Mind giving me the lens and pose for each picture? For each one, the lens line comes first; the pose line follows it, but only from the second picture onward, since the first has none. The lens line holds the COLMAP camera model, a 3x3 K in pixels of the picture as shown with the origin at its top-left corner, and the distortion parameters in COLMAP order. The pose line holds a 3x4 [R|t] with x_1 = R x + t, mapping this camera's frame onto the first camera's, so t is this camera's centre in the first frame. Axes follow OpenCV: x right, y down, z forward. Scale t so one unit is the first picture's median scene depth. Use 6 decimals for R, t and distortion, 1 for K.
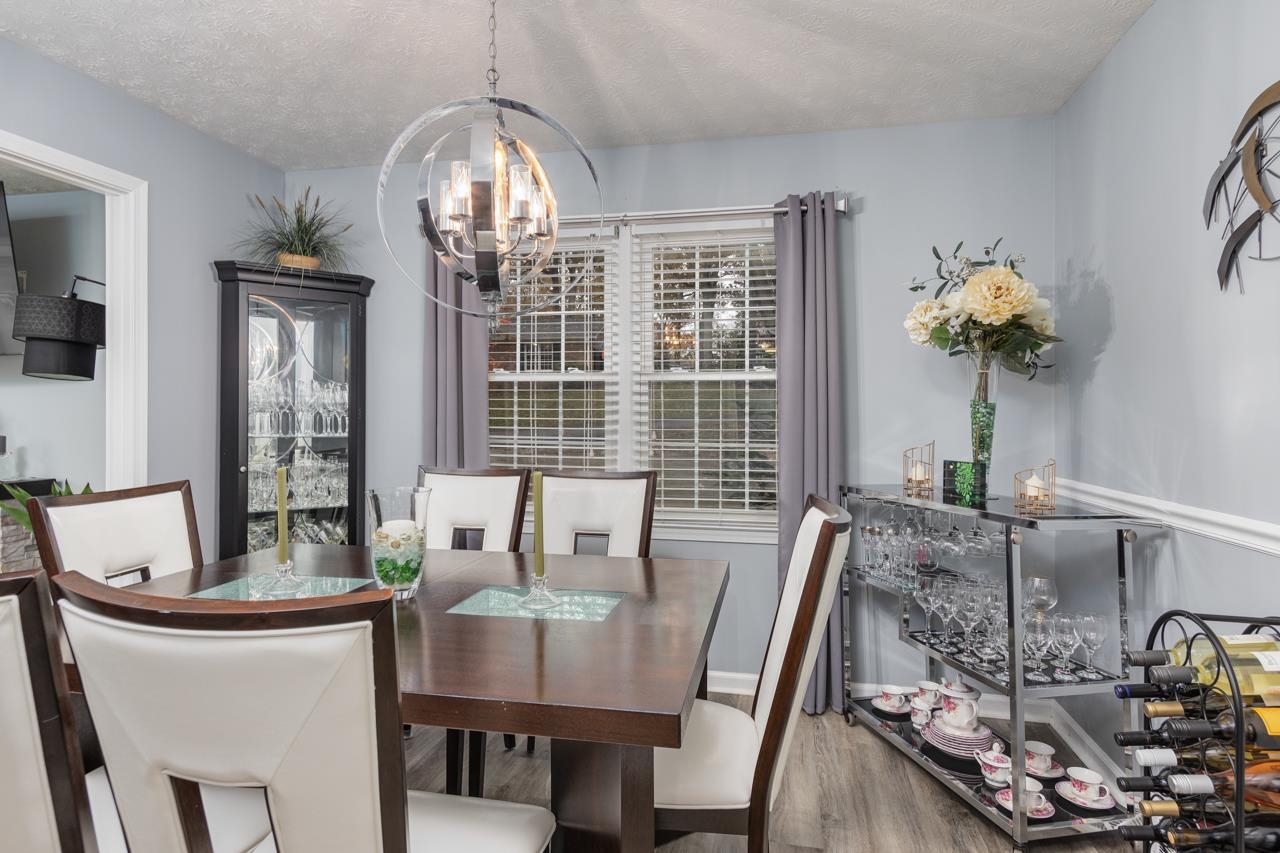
lens RADIAL K [[705.5, 0, 638.4], [0, 705.5, 422.6], [0, 0, 1]] dist [0.010000, -0.003098]
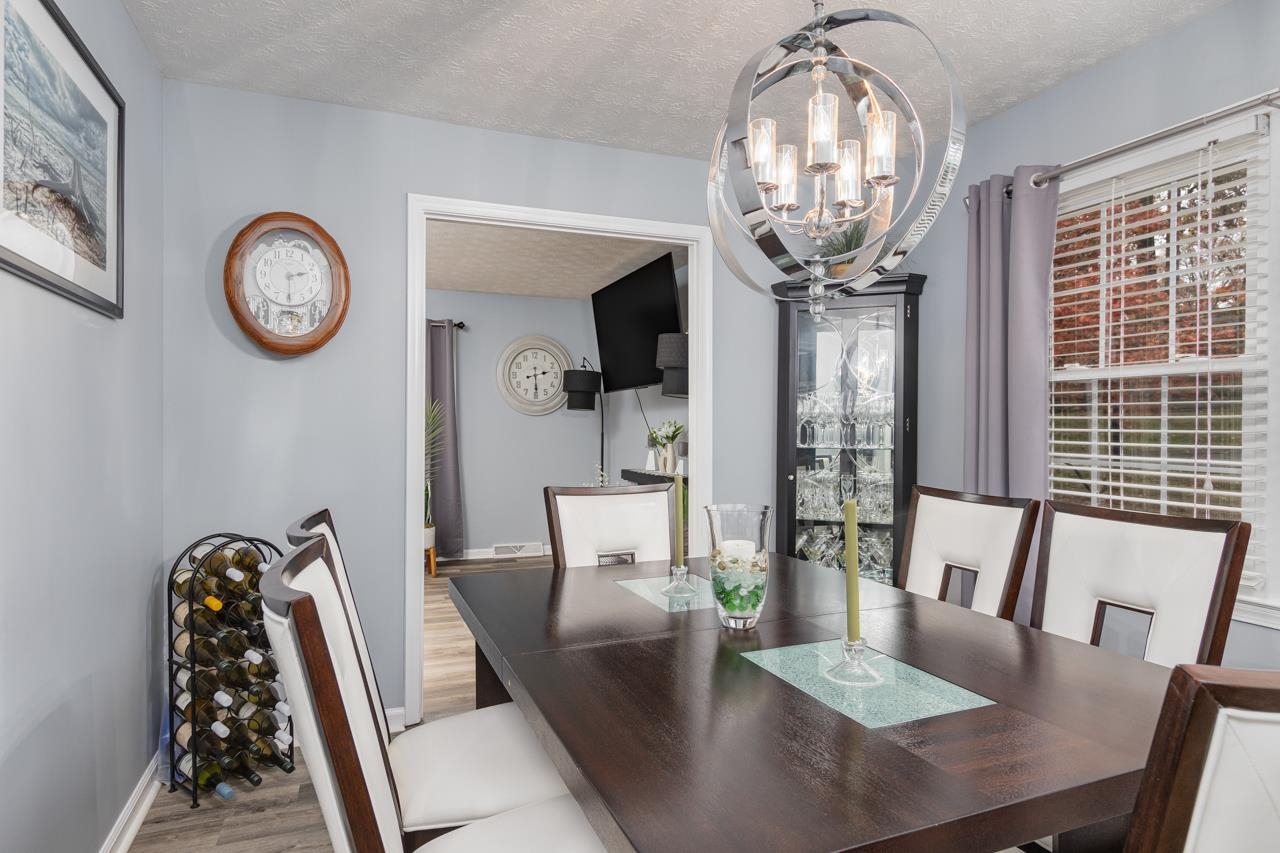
lens RADIAL K [[705.5, 0, 635.7], [0, 705.5, 434.6], [0, 0, 1]] dist [0.010000, -0.003098]
pose [[0.546653, 0.008266, -0.837319, 0.419850], [-0.011998, 0.999926, 0.002038, 0.006223], [0.837274, 0.008932, 0.546711, 0.487438]]
